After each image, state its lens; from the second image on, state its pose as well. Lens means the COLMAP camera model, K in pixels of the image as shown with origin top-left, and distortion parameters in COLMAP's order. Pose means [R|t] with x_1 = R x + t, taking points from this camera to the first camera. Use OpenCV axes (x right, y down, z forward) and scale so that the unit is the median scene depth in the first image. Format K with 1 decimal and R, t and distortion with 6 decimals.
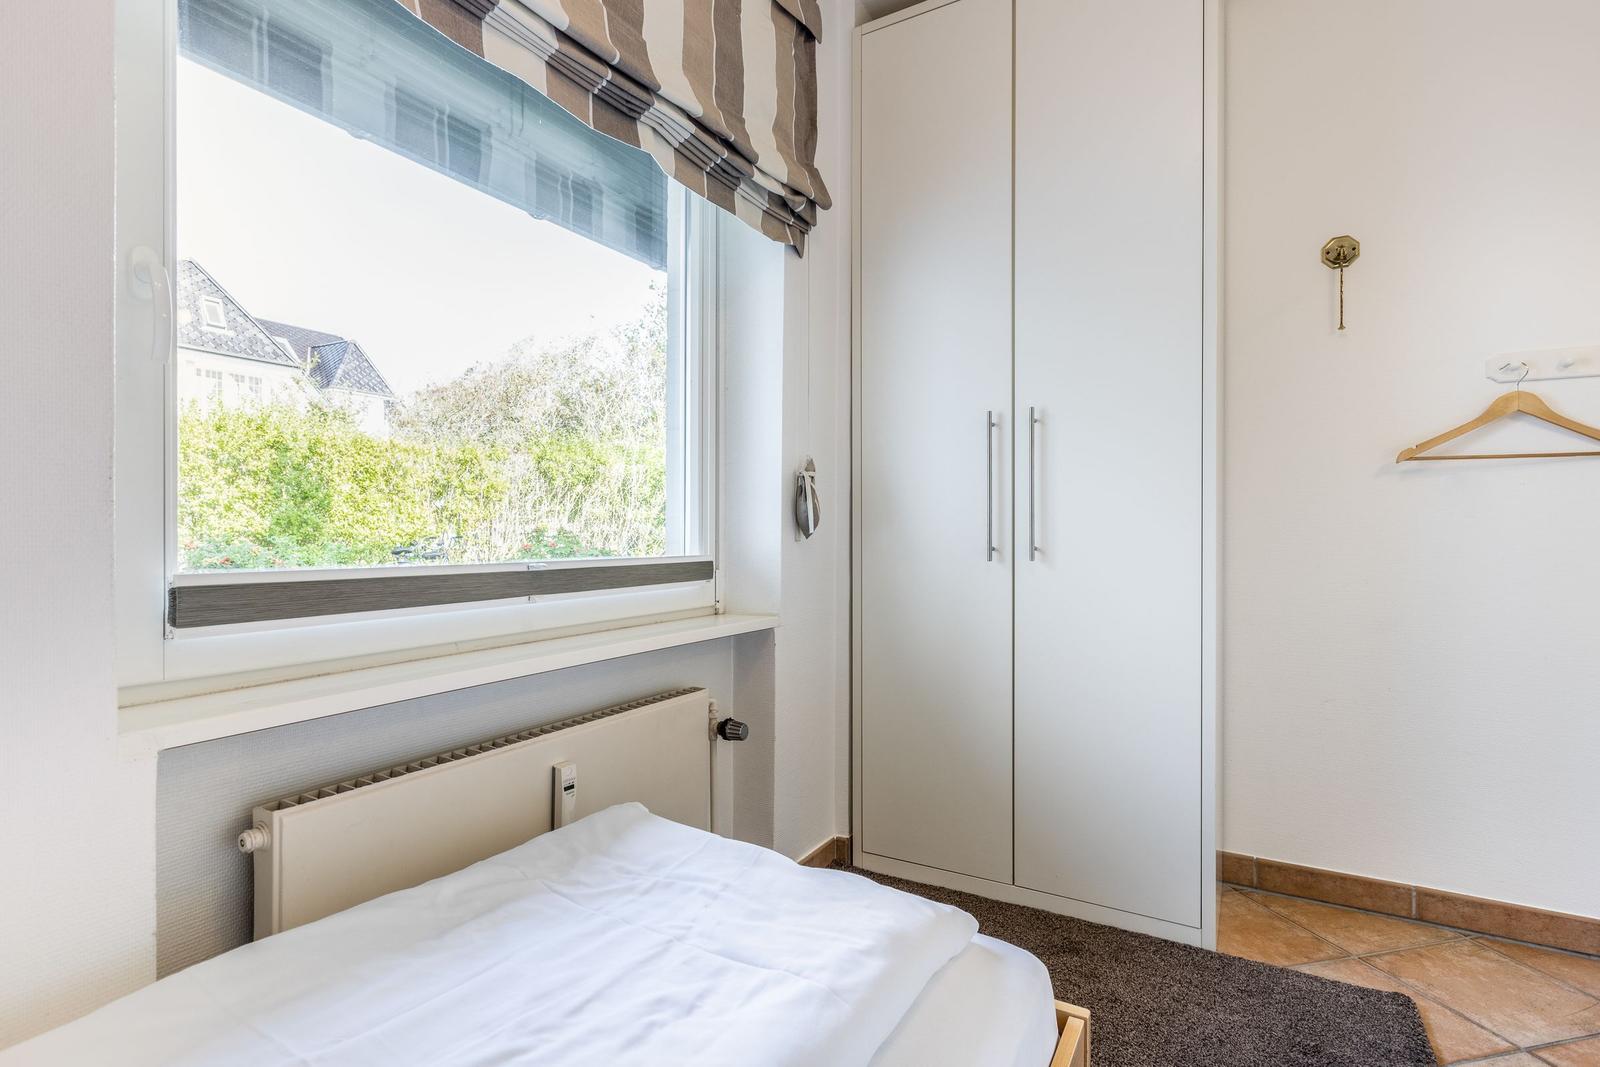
lens RADIAL K [[788.5, 0, 799.8], [0, 788.5, 532.9], [0, 0, 1]] dist [-0.000135, -0.000060]
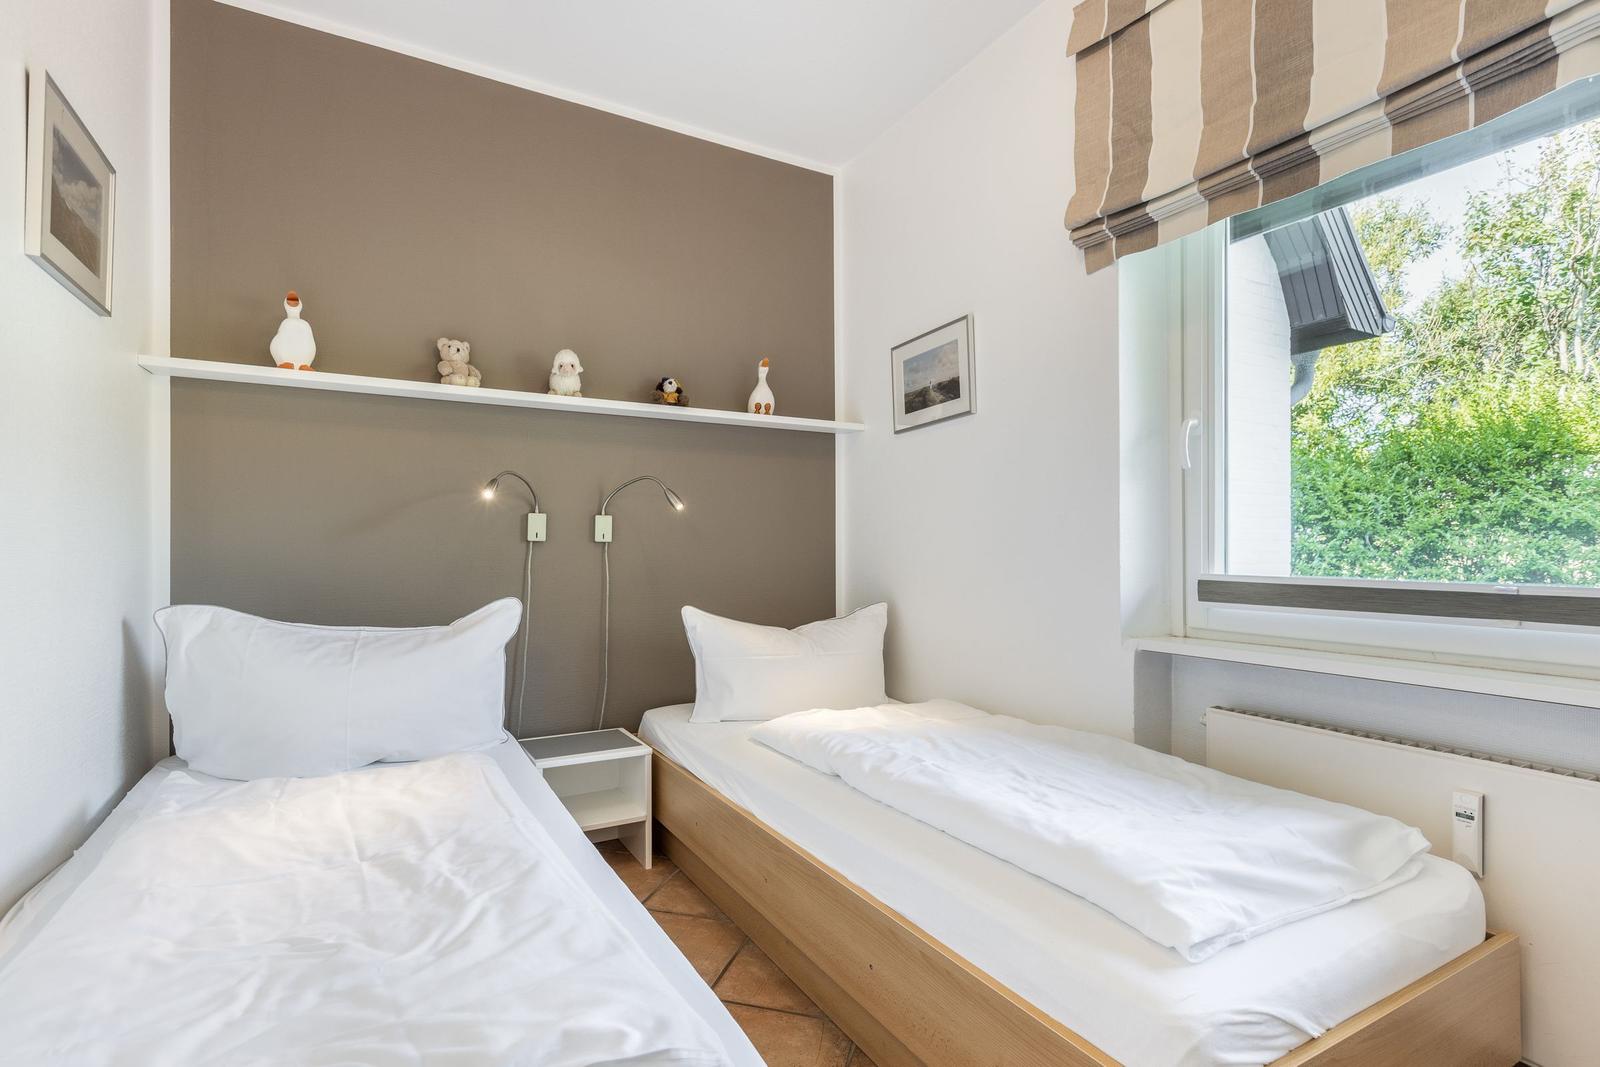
lens RADIAL K [[745.9, 0, 796.6], [0, 745.9, 536.5], [0, 0, 1]] dist [0.000145, -0.000085]
pose [[-0.504528, -0.010816, -0.863328, 1.584159], [0.001364, 0.999910, -0.013324, -0.019217], [0.863394, -0.007900, -0.504468, 1.287973]]
